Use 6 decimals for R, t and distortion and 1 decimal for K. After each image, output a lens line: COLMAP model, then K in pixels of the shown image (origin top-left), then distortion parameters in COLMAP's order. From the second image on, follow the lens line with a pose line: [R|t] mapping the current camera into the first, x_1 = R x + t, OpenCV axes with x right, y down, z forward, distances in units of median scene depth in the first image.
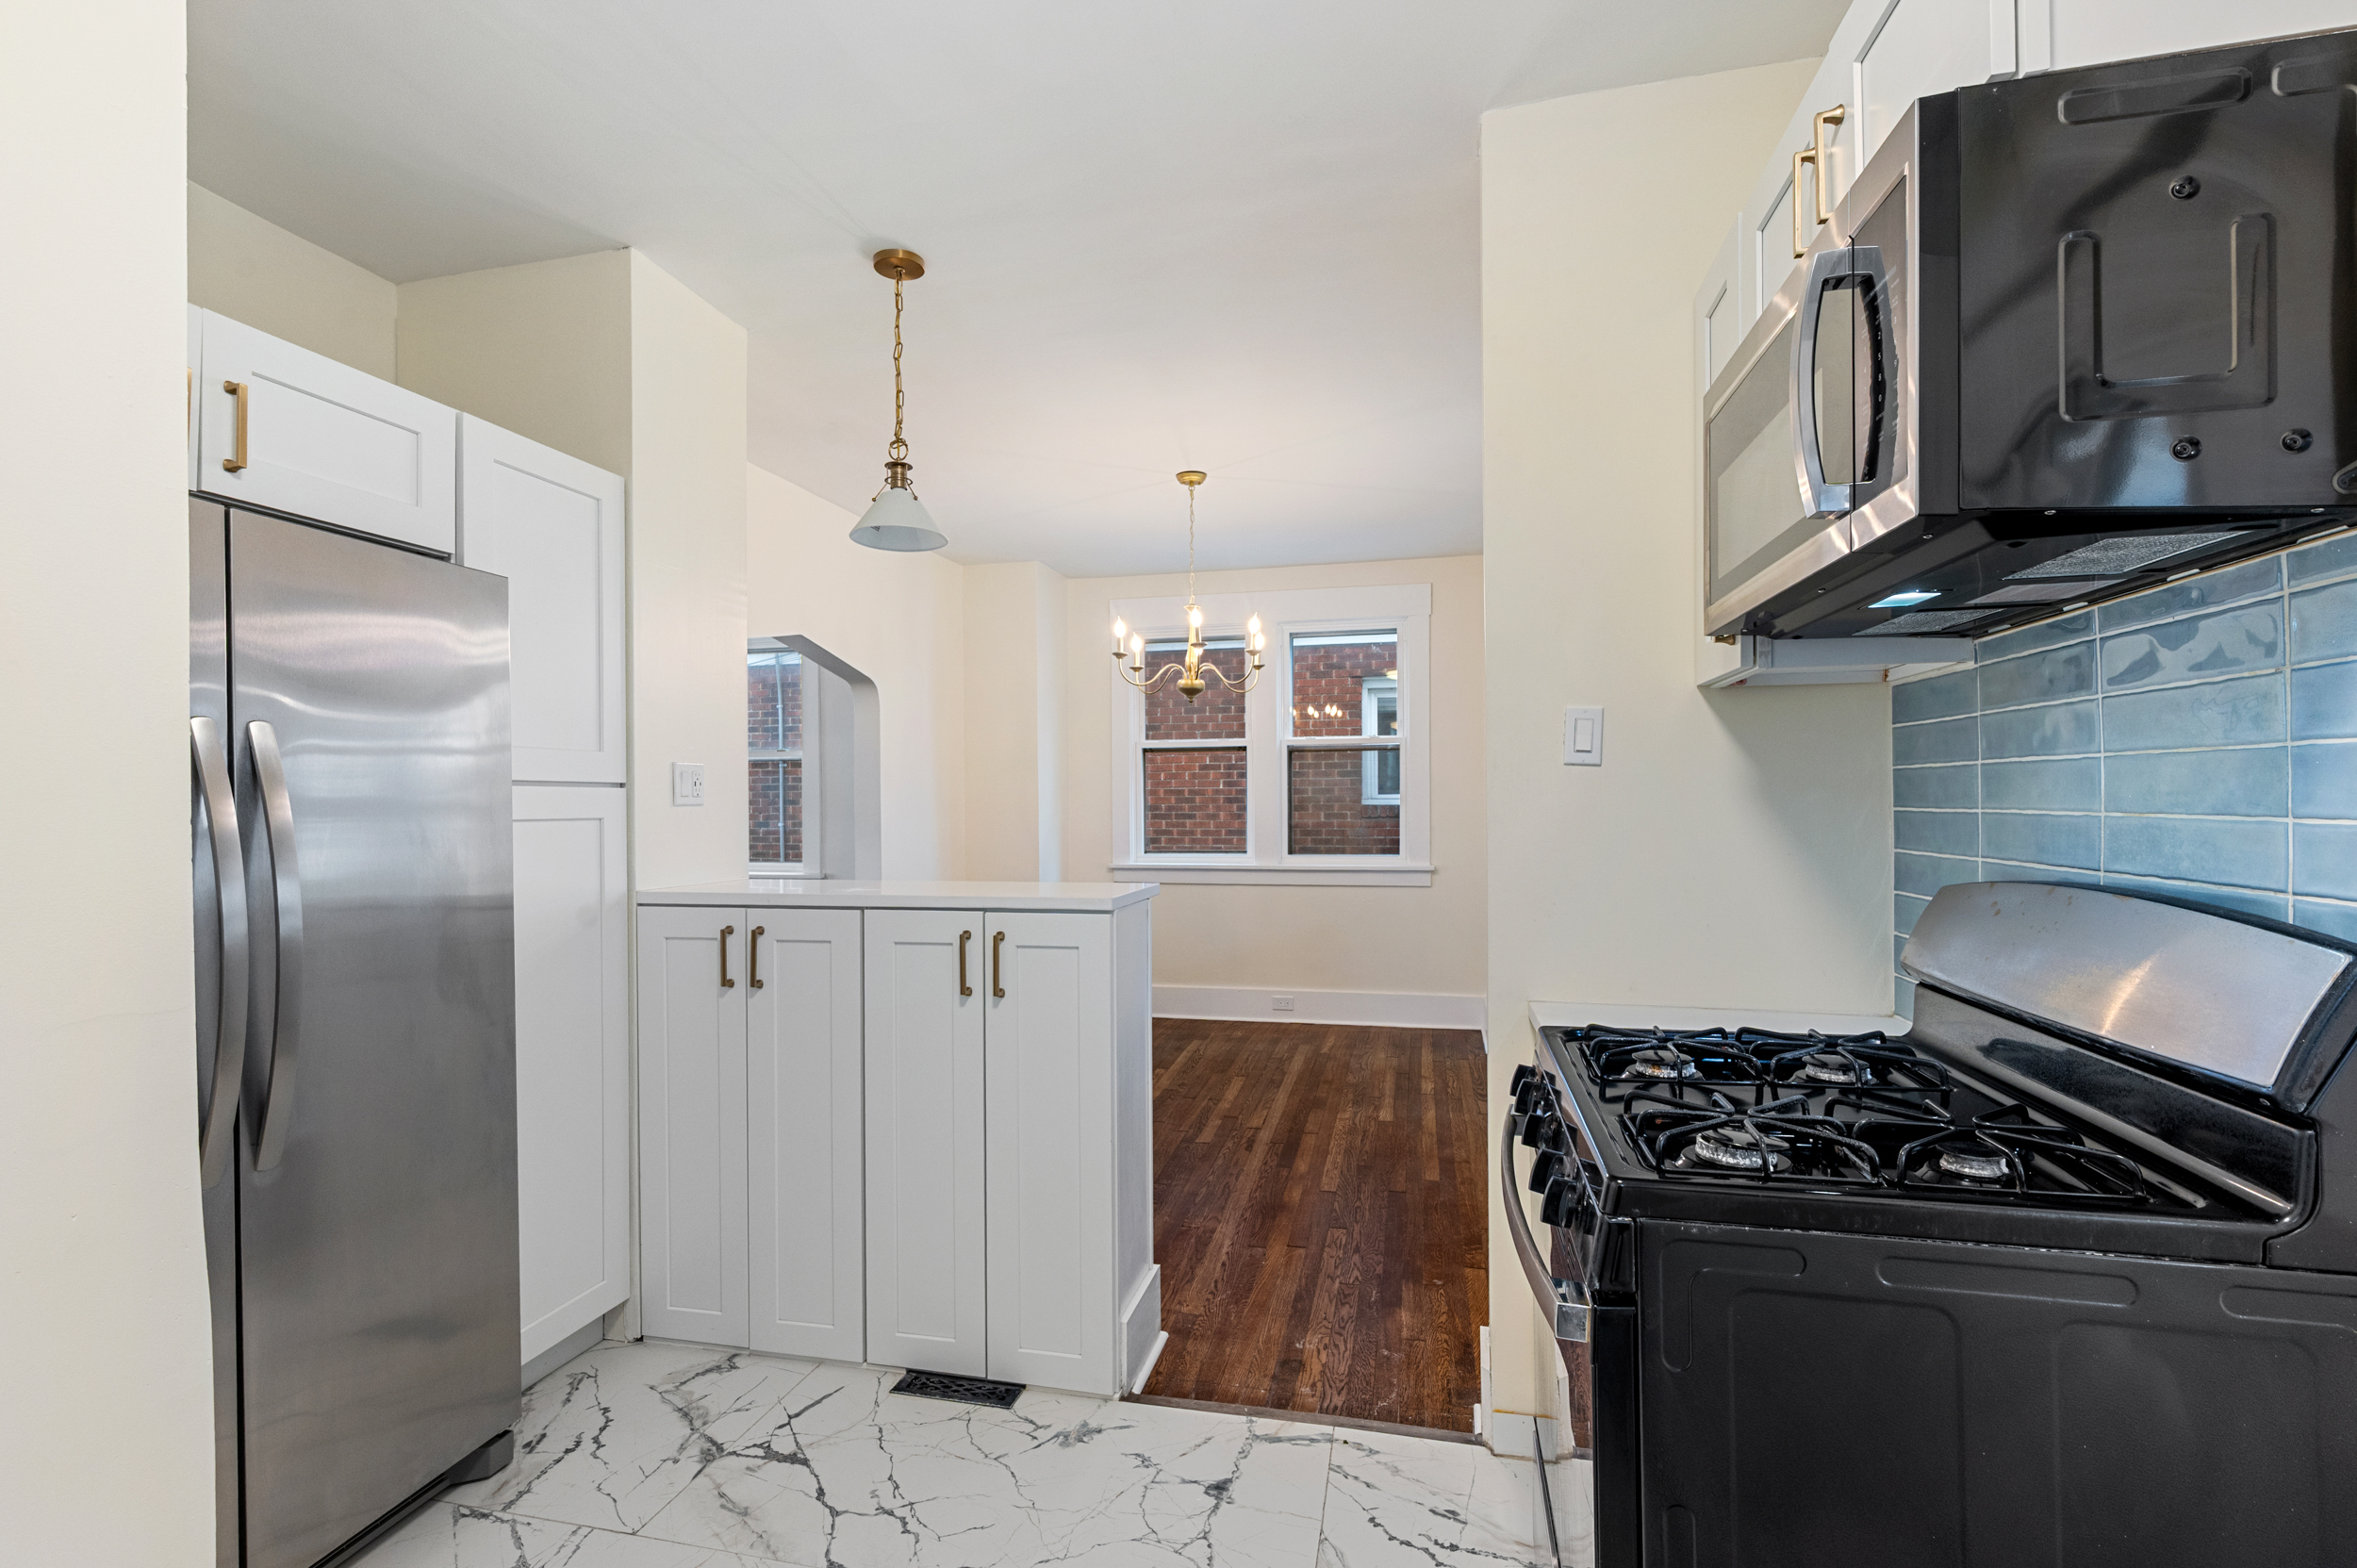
lens RADIAL K [[1041.2, 0, 1173.7], [0, 1041.2, 808.5], [0, 0, 1]] dist [-0.000223, 0.000064]
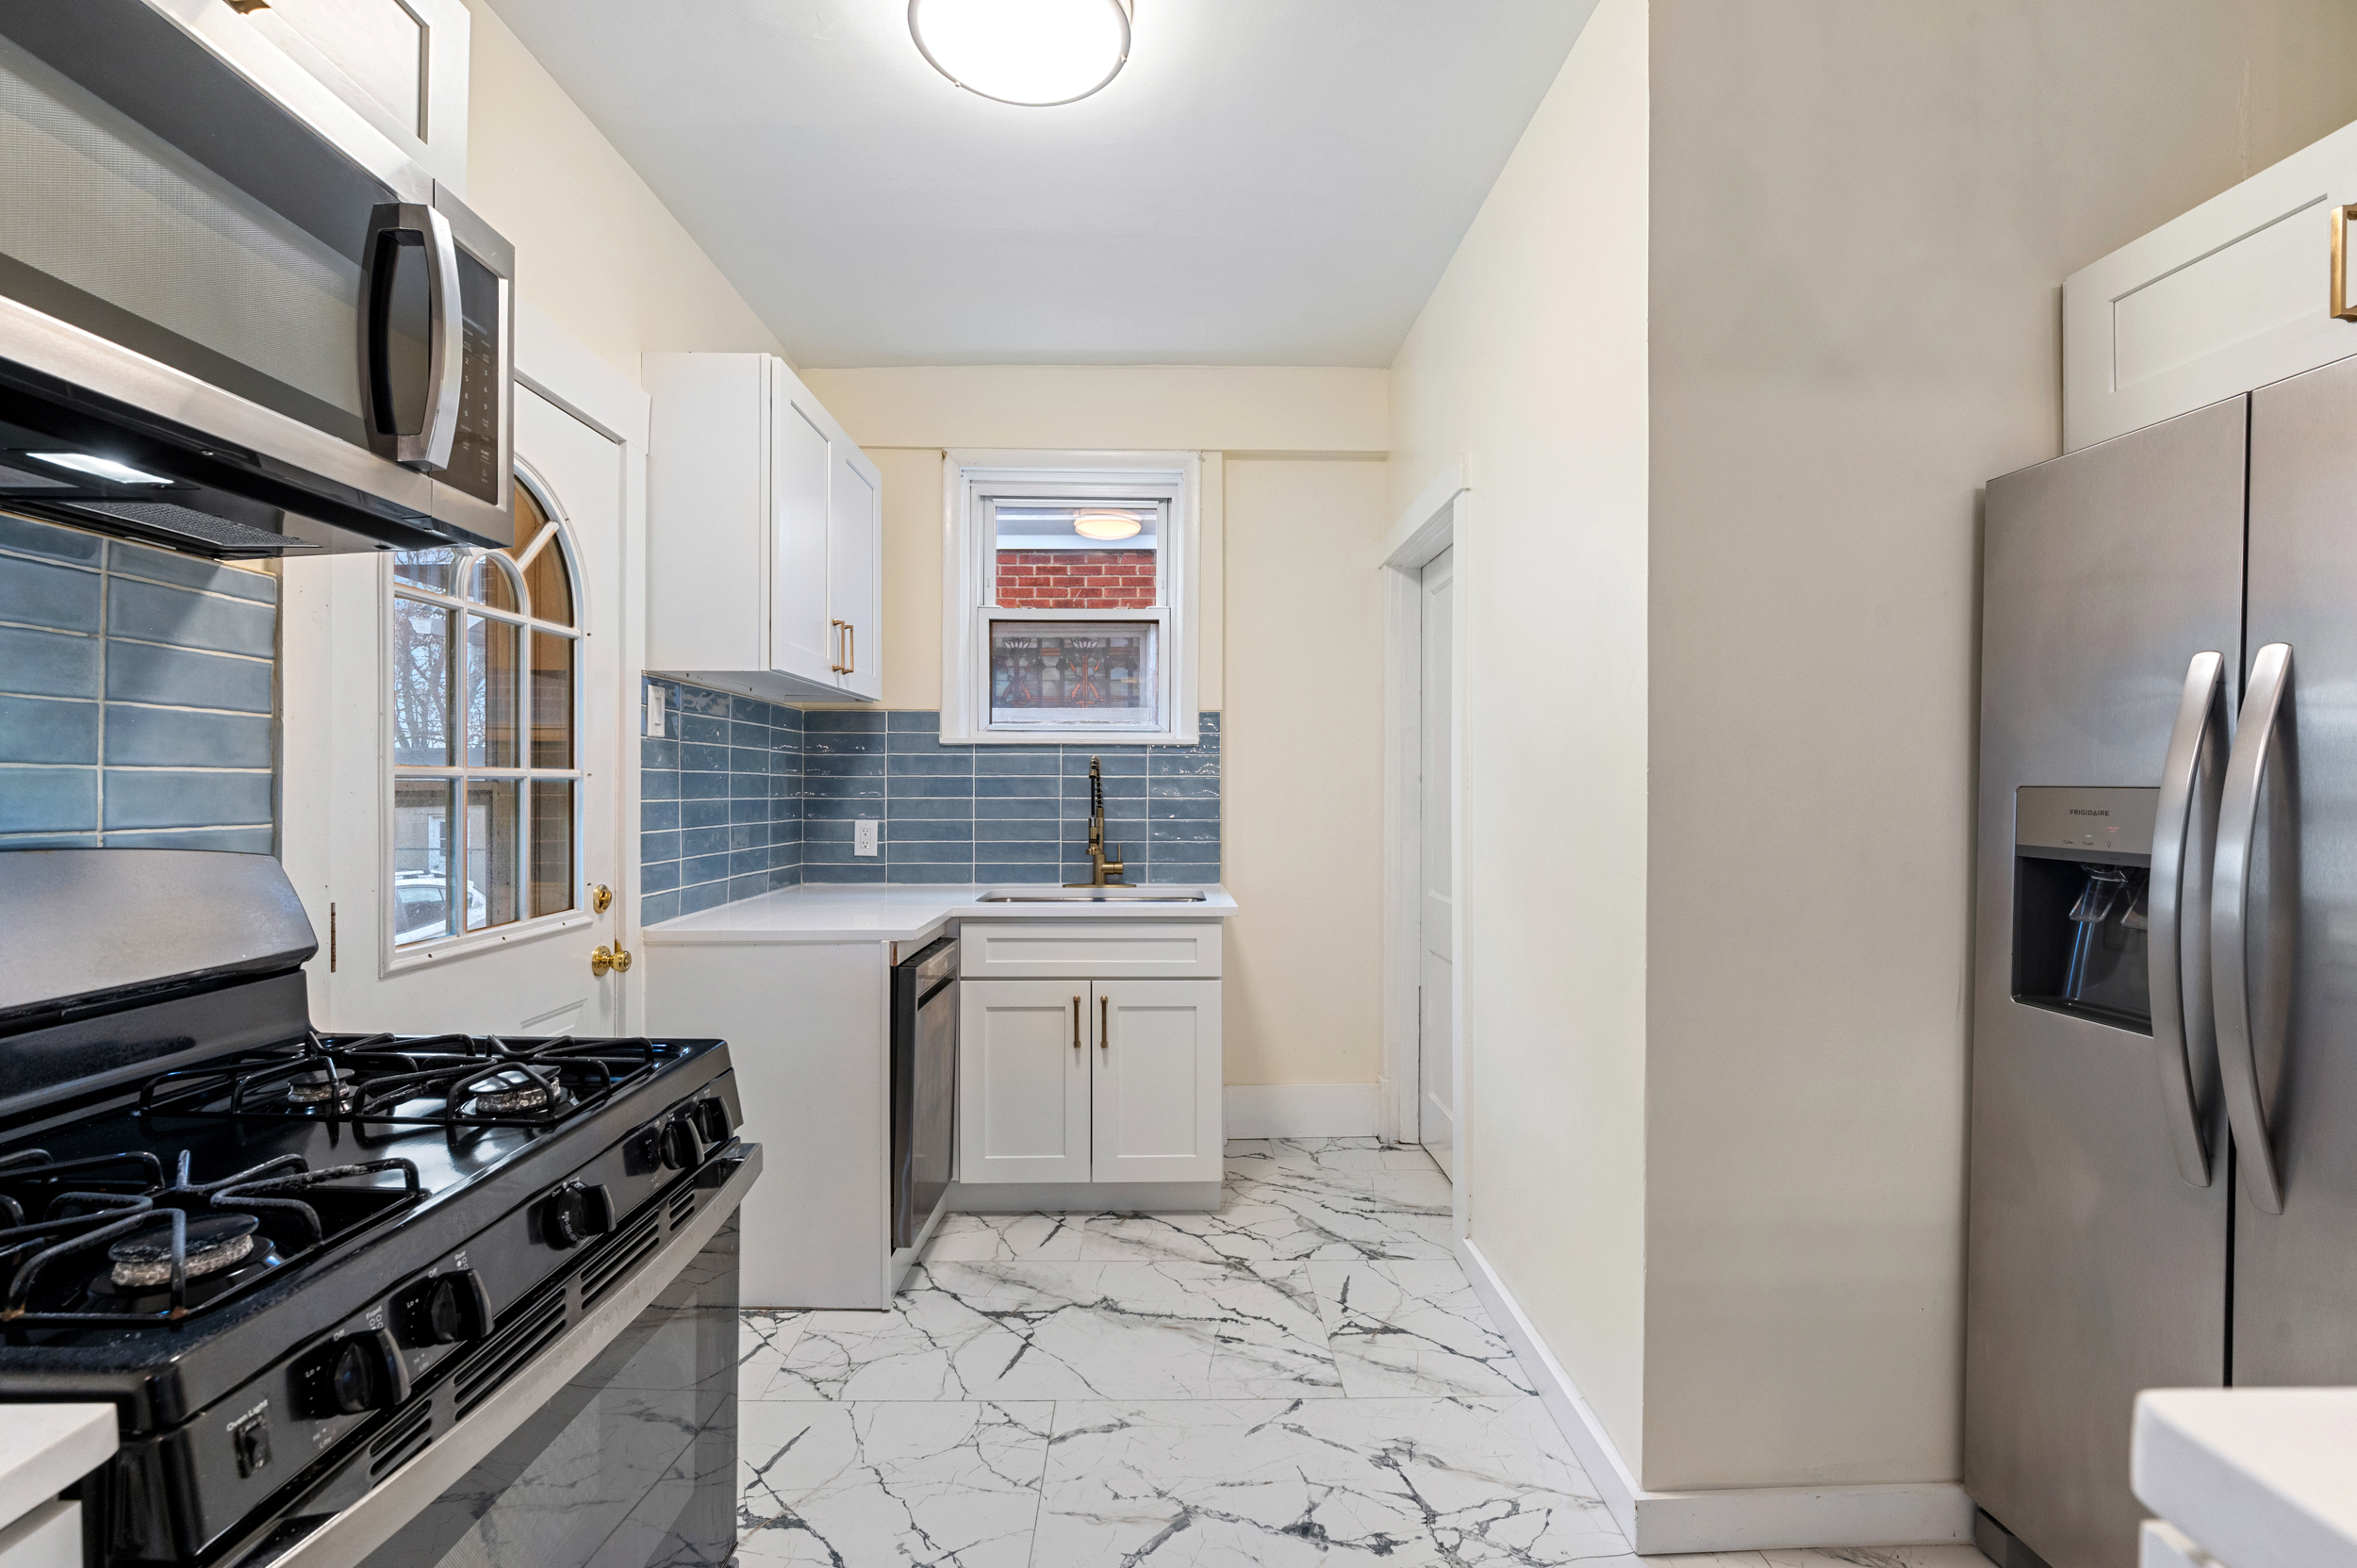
lens RADIAL K [[1022.0, 0, 1185.1], [0, 1022.0, 783.8], [0, 0, 1]] dist [-0.000492, 0.000140]
pose [[-0.967421, 0.001364, -0.253168, 0.051048], [-0.000532, 0.999972, 0.007419, 0.005647], [0.253171, 0.007312, -0.967394, 0.663224]]
